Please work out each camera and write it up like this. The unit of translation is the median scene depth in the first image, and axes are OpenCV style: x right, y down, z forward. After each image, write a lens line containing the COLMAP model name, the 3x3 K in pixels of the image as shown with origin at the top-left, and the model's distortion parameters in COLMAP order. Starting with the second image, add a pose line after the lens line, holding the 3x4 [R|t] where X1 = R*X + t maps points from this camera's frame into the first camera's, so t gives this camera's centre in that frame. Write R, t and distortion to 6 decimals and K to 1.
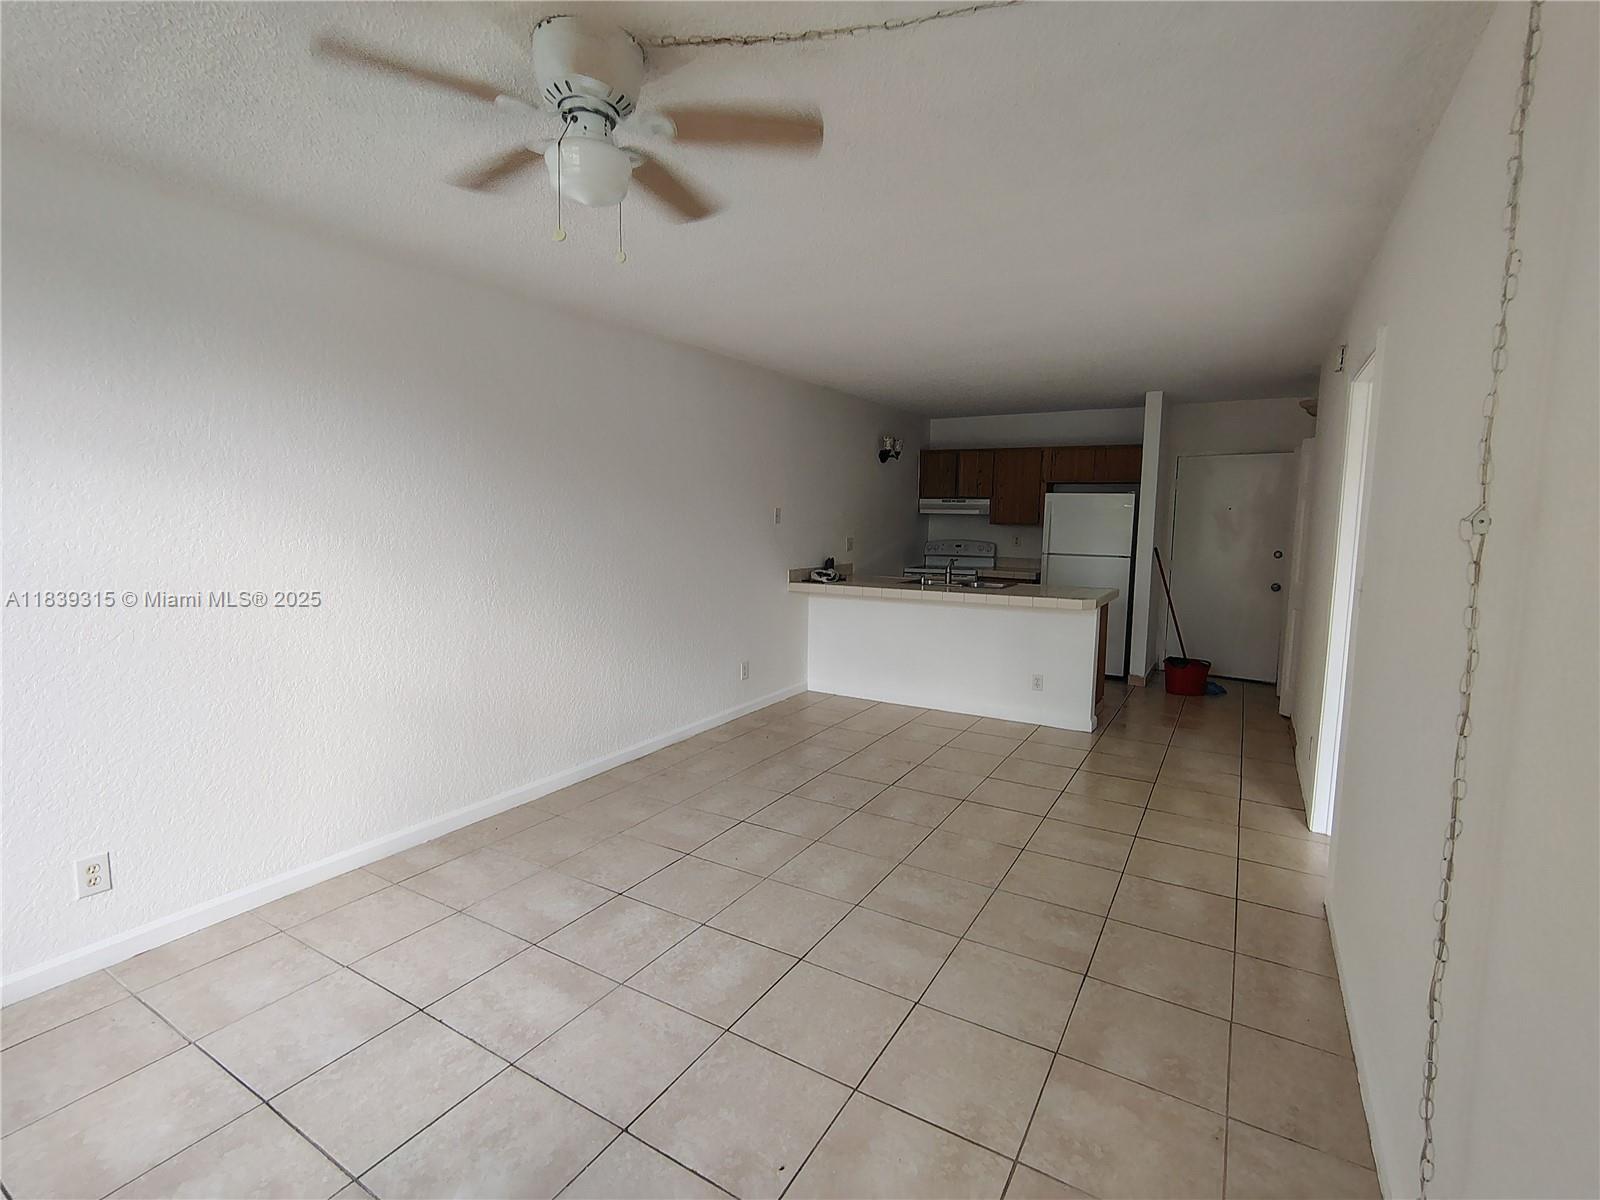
lens RADIAL K [[743.9, 0, 808.4], [0, 743.9, 600.0], [0, 0, 1]] dist [-0.006088, 0.002752]
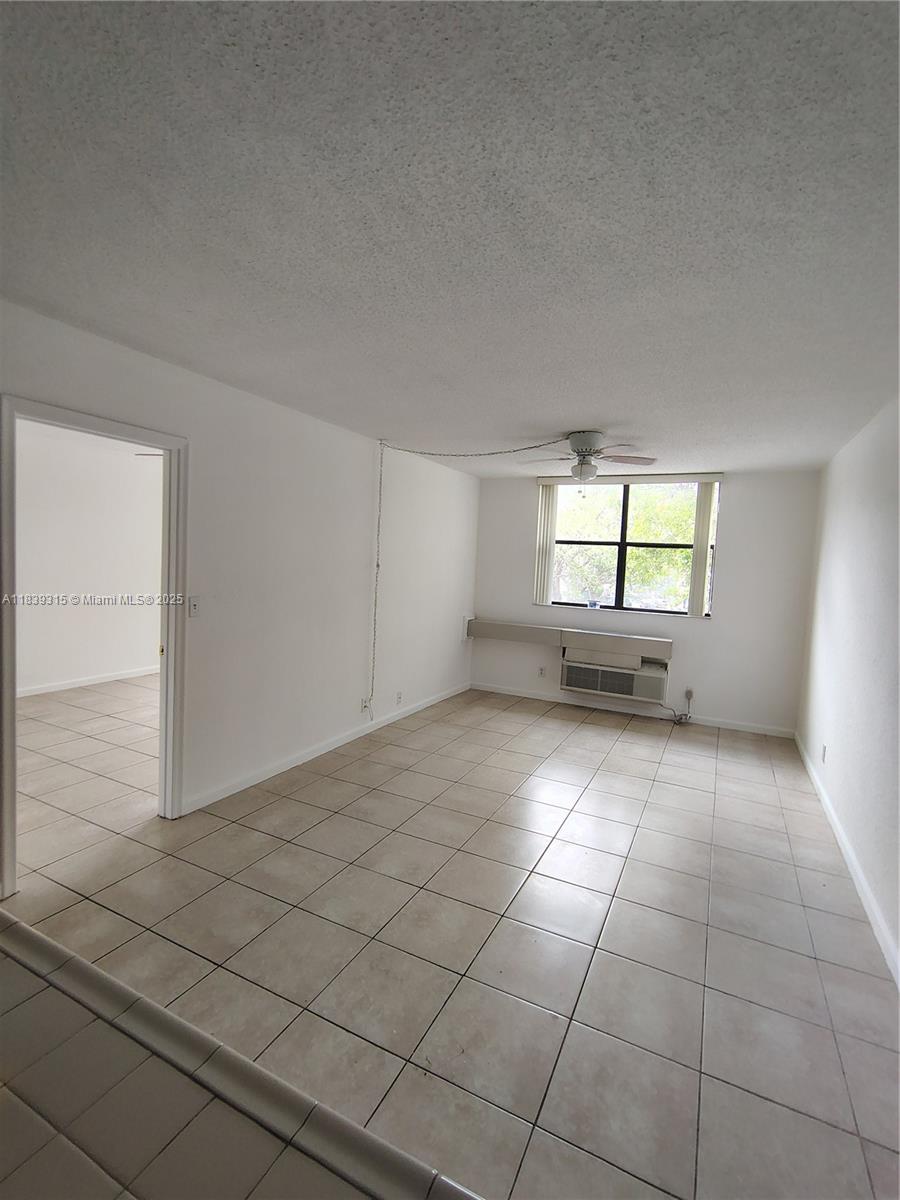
lens RADIAL K [[557.9, 0, 455.7], [0, 557.9, 599.9], [0, 0, 1]] dist [-0.006088, 0.002752]
pose [[-0.995388, -0.052515, -0.080286, 0.254369], [-0.066698, 0.980344, 0.185680, -0.269994], [0.068957, 0.190179, -0.979325, 2.066783]]
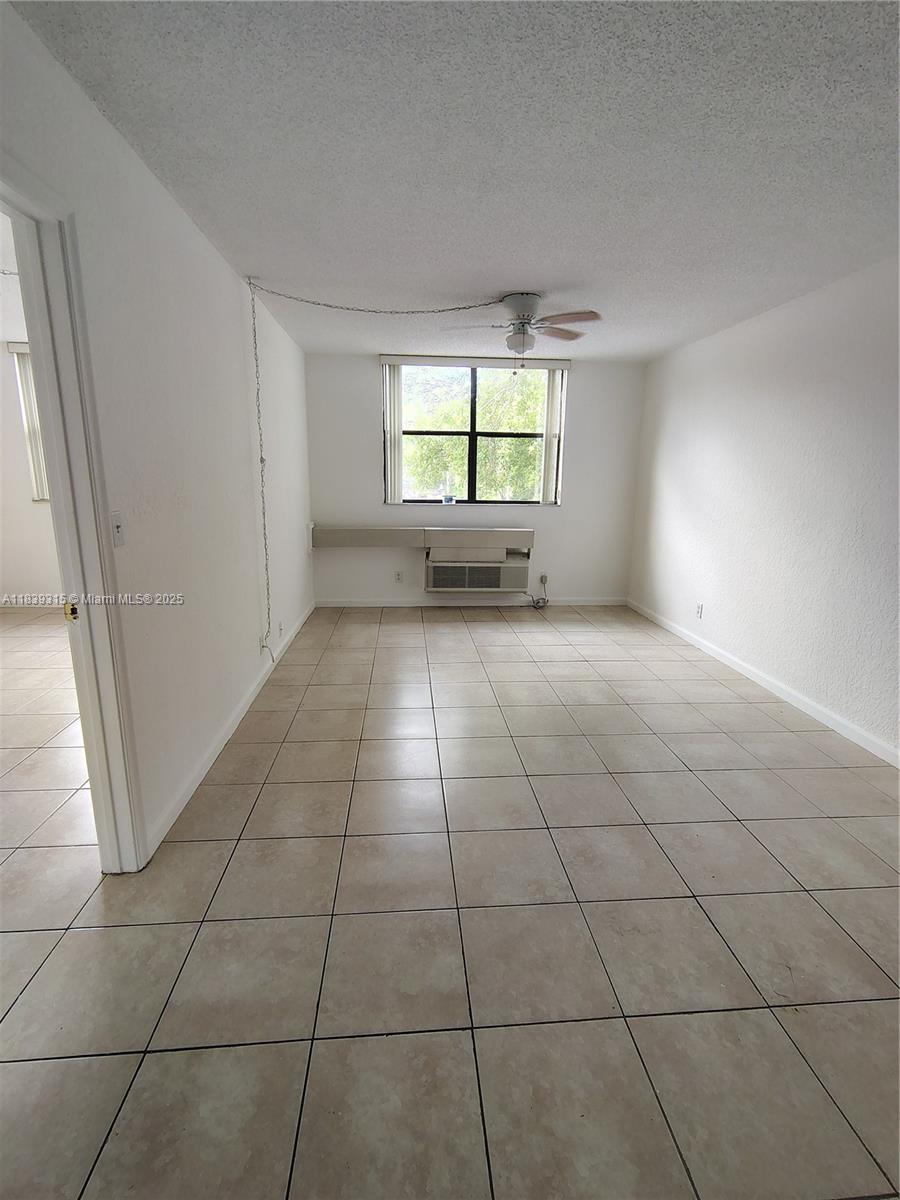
lens RADIAL K [[557.9, 0, 450.7], [0, 557.9, 599.3], [0, 0, 1]] dist [-0.006088, 0.002752]
pose [[-0.816840, 0.106647, -0.566921, 0.749719], [-0.088541, 0.947939, 0.305896, -0.168782], [0.570029, 0.300063, -0.764872, 1.677208]]
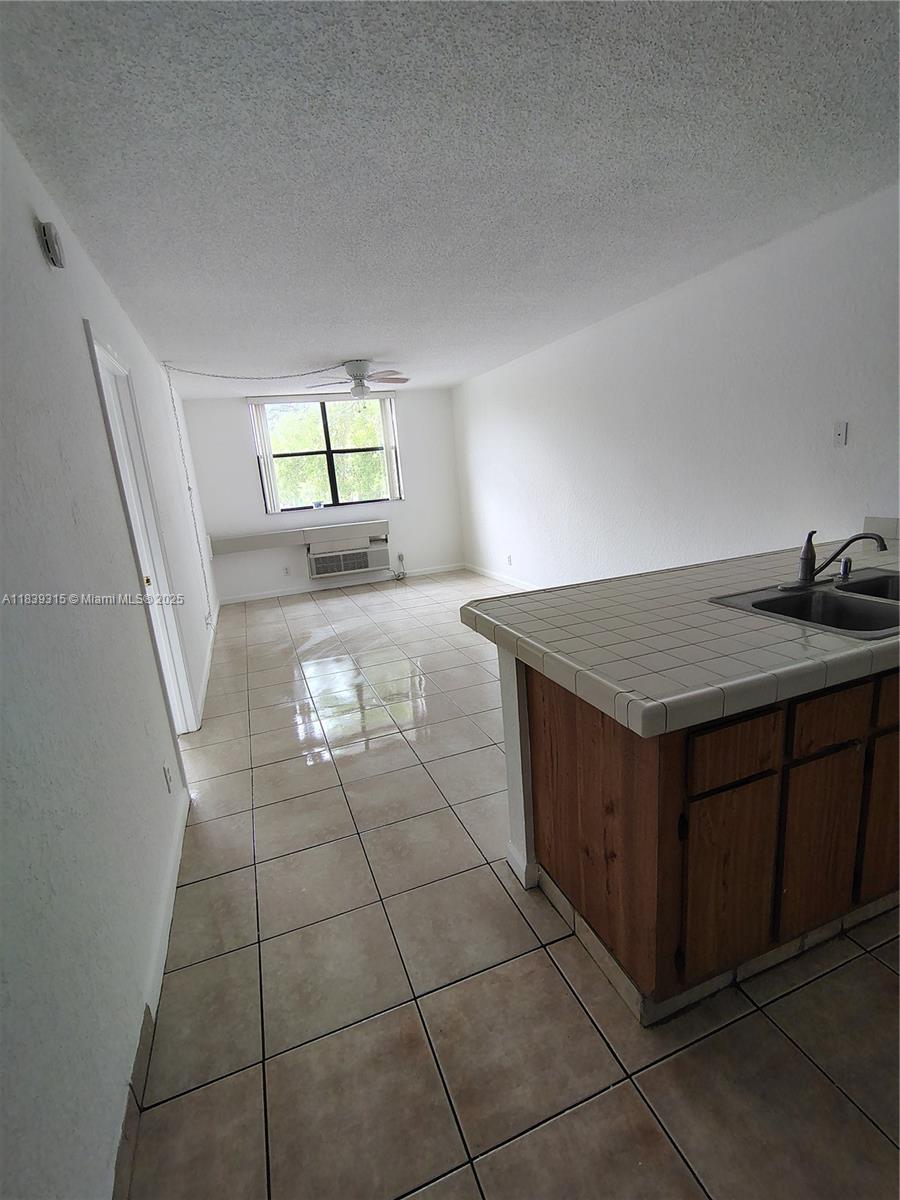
lens RADIAL K [[557.9, 0, 446.7], [0, 557.9, 595.4], [0, 0, 1]] dist [-0.006088, 0.002752]
pose [[-0.632622, 0.212280, -0.744800, 1.204668], [-0.009612, 0.959475, 0.281630, -0.222329], [0.774401, 0.185325, -0.604944, 2.115431]]
